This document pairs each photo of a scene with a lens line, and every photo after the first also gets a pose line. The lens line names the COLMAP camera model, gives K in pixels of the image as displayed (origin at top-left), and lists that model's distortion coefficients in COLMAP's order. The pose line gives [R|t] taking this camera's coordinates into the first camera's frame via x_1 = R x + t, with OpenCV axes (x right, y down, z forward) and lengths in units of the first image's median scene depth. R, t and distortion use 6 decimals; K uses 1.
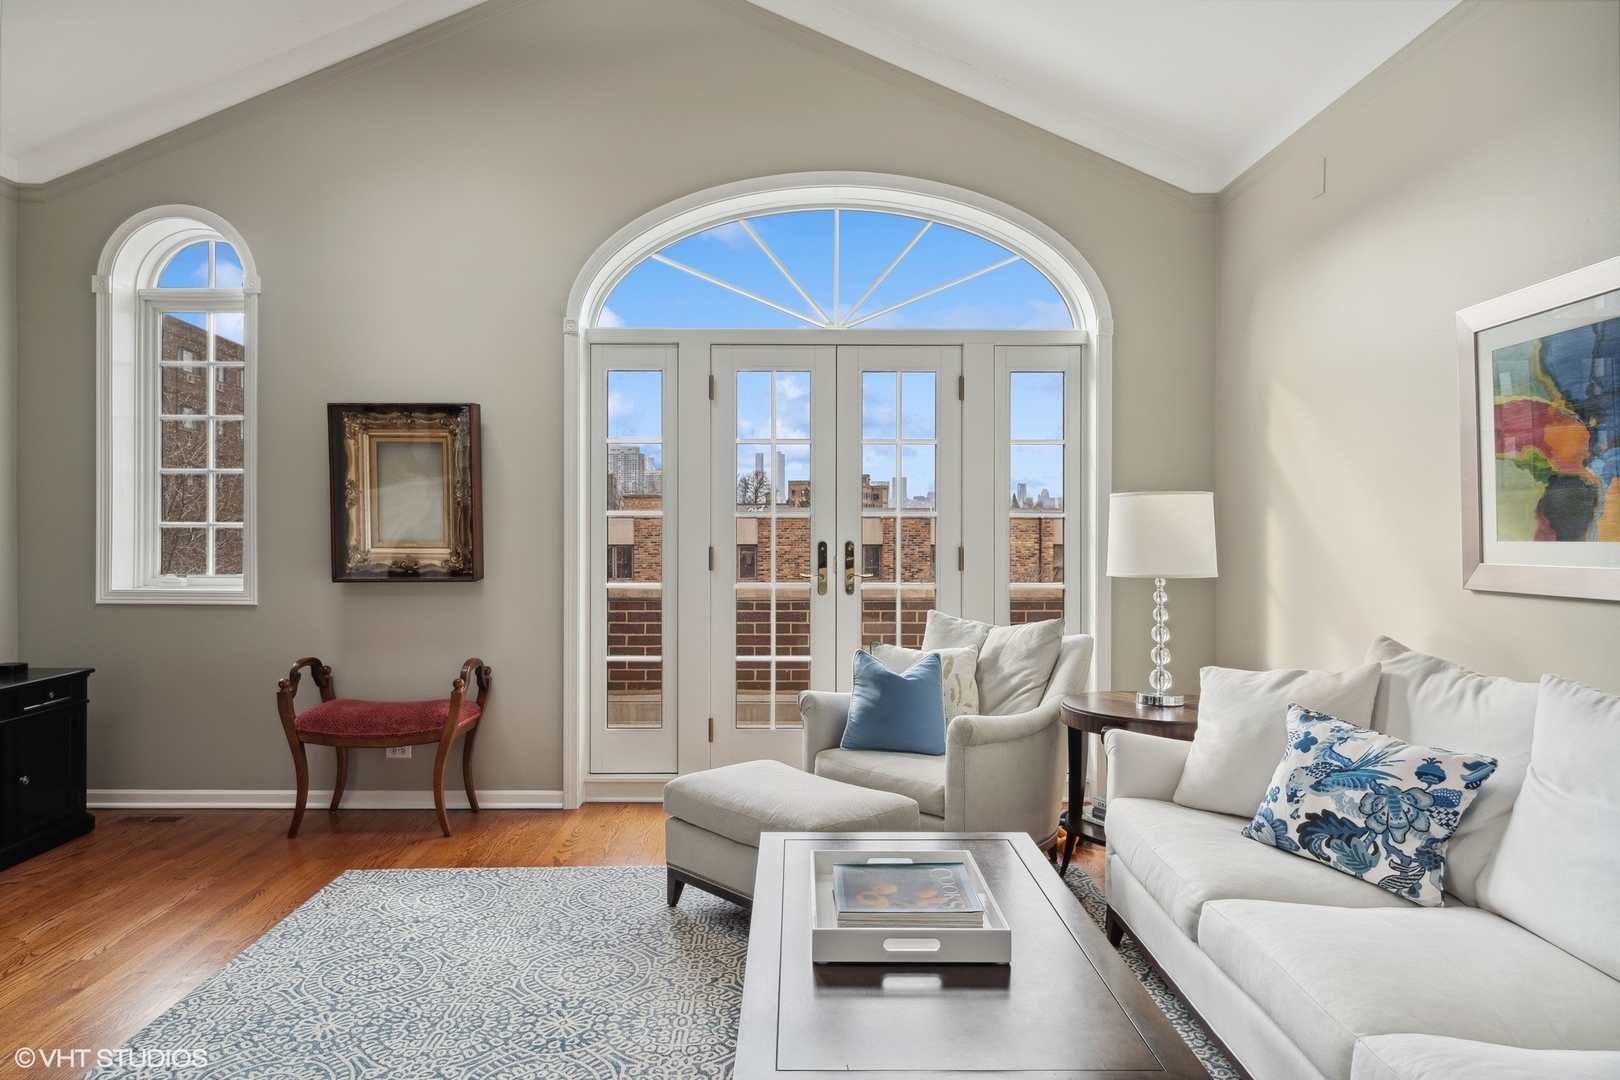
lens RADIAL K [[1031.7, 0, 803.9], [0, 1031.7, 527.8], [0, 0, 1]] dist [0.006065, 0.001573]
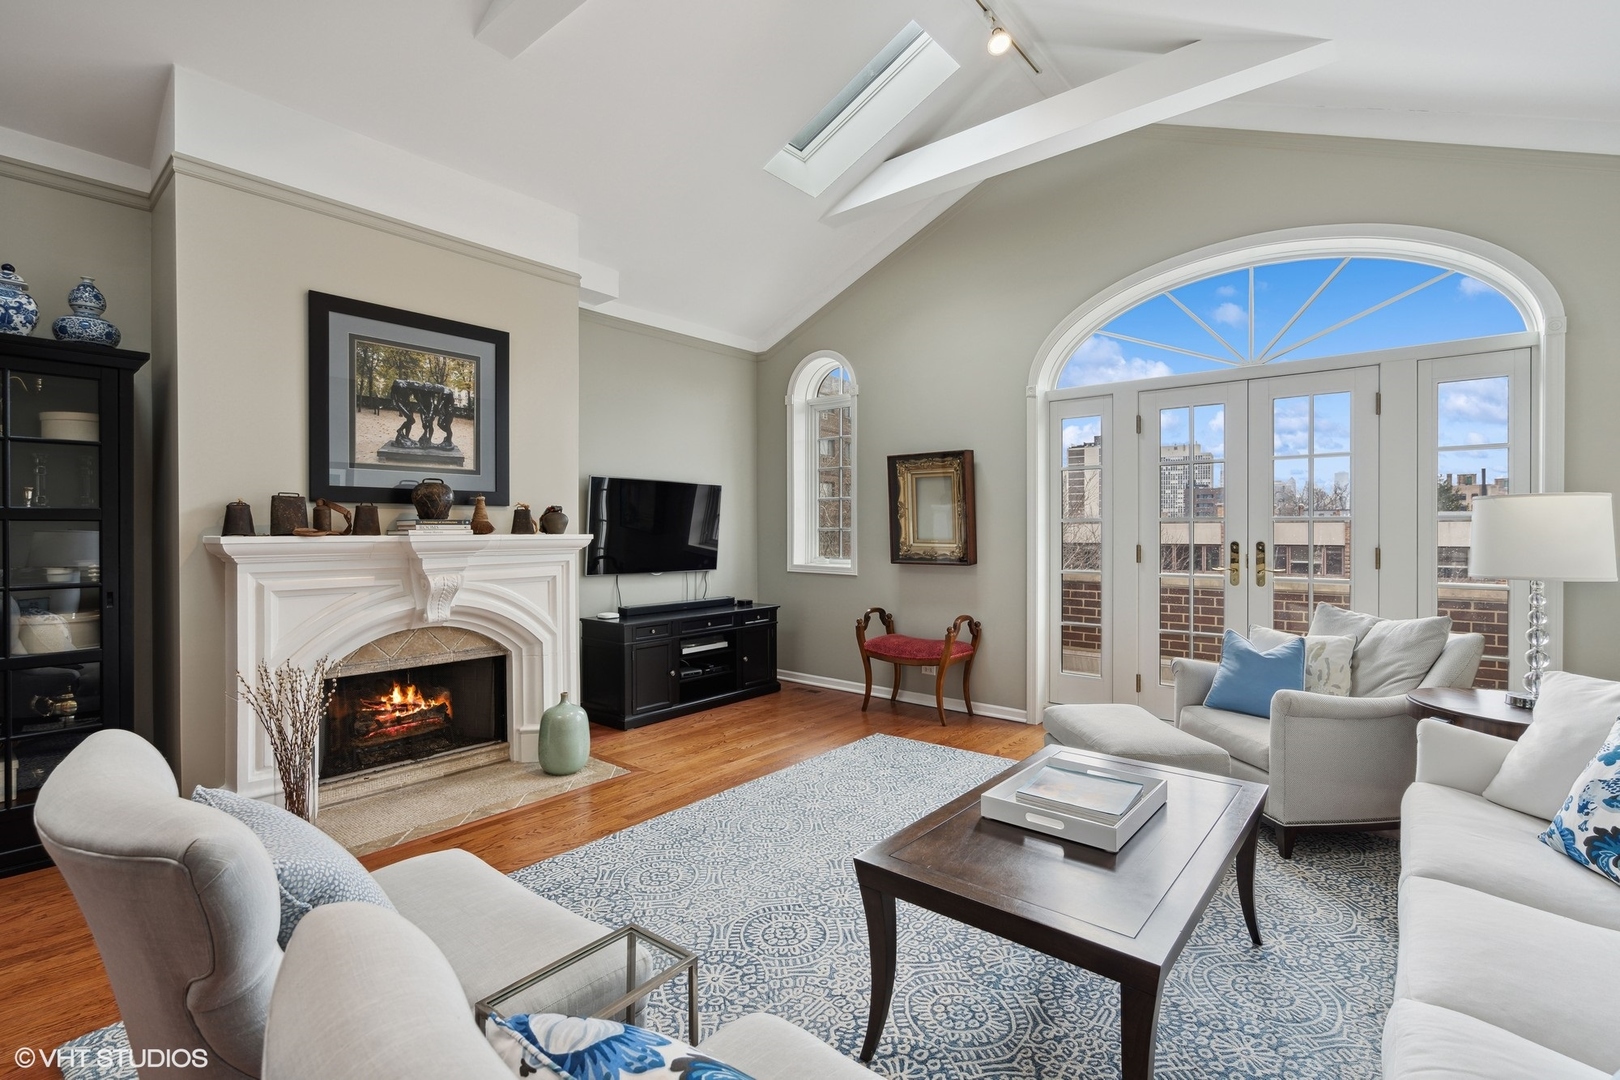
lens RADIAL K [[745.5, 0, 812.6], [0, 745.5, 532.4], [0, 0, 1]] dist [-0.000614, 0.000511]
pose [[0.764549, 0.001487, -0.644564, 0.223051], [0.000120, 0.999997, 0.002448, 0.000042], [0.644566, -0.001949, 0.764546, 0.000336]]
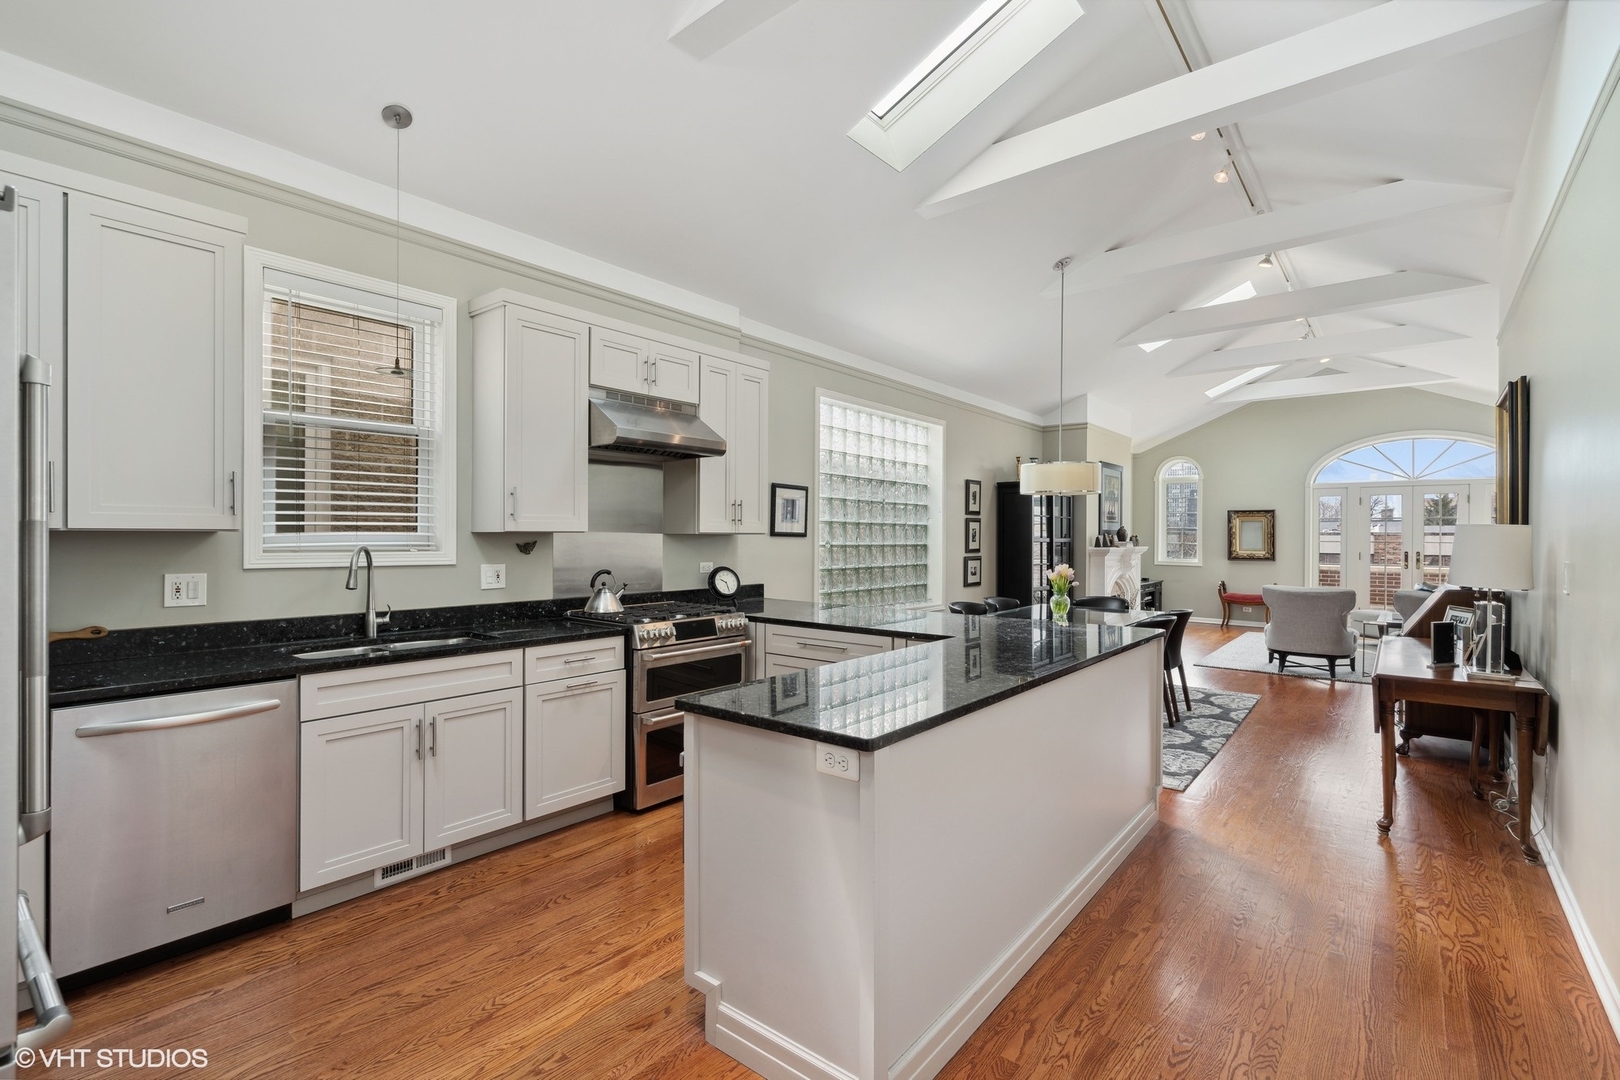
lens RADIAL K [[745.5, 0, 802.4], [0, 745.5, 534.3], [0, 0, 1]] dist [-0.000614, 0.000511]
pose [[0.761747, 0.006714, -0.647840, 0.089949], [-0.014394, 0.999875, -0.006562, 0.000449], [0.647715, 0.014324, 0.761748, -1.913883]]
